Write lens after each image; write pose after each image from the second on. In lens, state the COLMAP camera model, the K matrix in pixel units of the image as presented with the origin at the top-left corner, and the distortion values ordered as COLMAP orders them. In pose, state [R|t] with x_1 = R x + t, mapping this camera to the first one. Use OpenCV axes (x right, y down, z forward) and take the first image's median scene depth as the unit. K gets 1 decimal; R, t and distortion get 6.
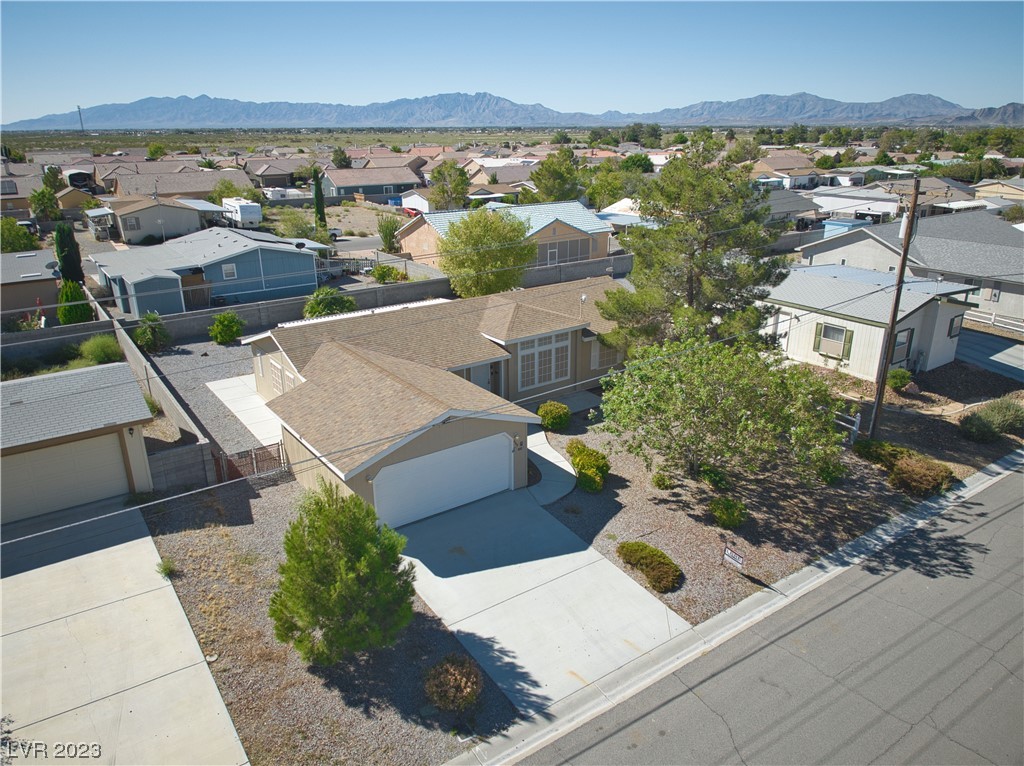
lens RADIAL K [[725.9, 0, 514.6], [0, 725.9, 386.7], [0, 0, 1]] dist [0.016913, -0.039947]
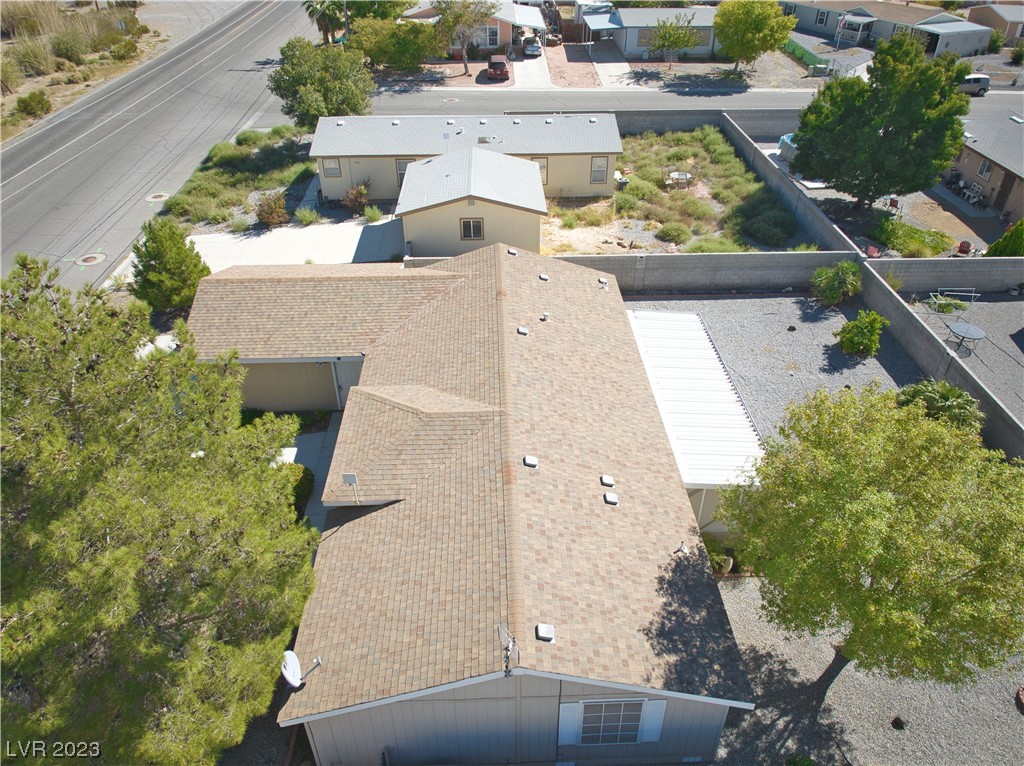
lens RADIAL K [[725.9, 0, 514.6], [0, 725.9, 386.7], [0, 0, 1]] dist [0.016913, -0.039947]
pose [[-0.551959, 0.489633, -0.674982, 0.473208], [-0.280601, 0.653189, 0.703283, -0.757880], [0.785242, 0.577584, -0.223142, 1.590365]]
